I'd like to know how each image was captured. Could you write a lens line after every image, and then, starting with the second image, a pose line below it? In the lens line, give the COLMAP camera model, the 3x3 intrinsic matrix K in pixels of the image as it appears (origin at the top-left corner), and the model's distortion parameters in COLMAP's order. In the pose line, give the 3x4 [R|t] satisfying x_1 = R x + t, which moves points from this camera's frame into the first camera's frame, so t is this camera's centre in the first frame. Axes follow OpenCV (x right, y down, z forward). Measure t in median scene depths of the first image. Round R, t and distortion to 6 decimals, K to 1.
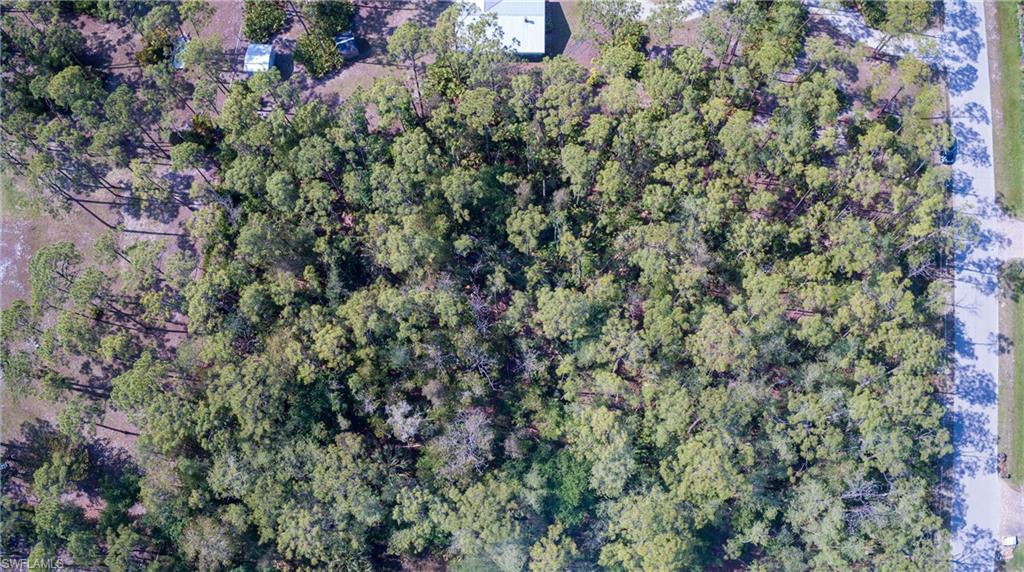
lens RADIAL K [[1000.5, 0, 516.6], [0, 1000.5, 289.3], [0, 0, 1]] dist [-0.215696, 0.031163]
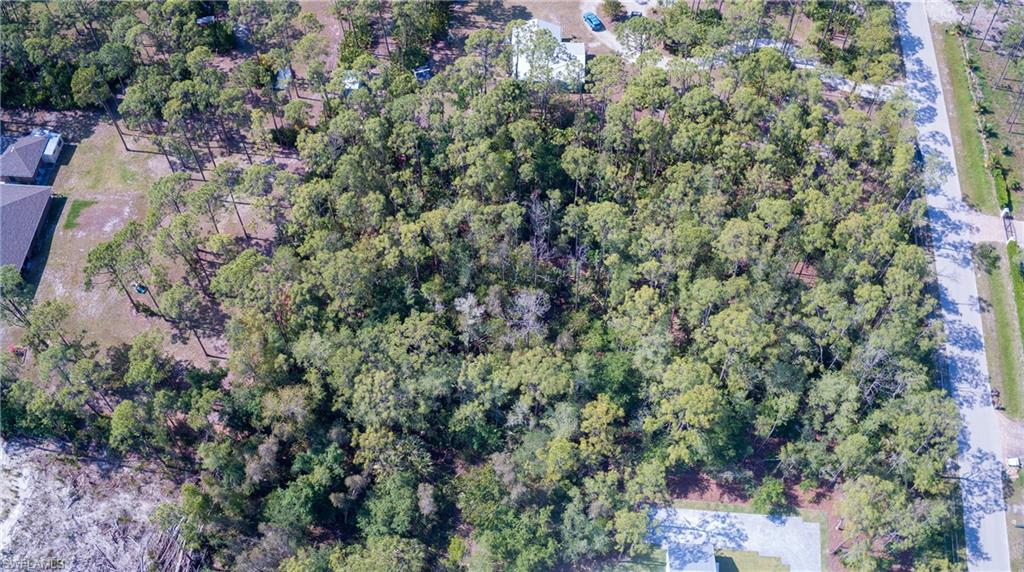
lens RADIAL K [[1000.5, 0, 516.6], [0, 1000.5, 289.3], [0, 0, 1]] dist [-0.215696, 0.031163]
pose [[0.999567, 0.028330, 0.007989, -0.062423], [-0.024181, 0.945098, -0.325892, 0.431924], [-0.016783, 0.325557, 0.945373, -0.090482]]
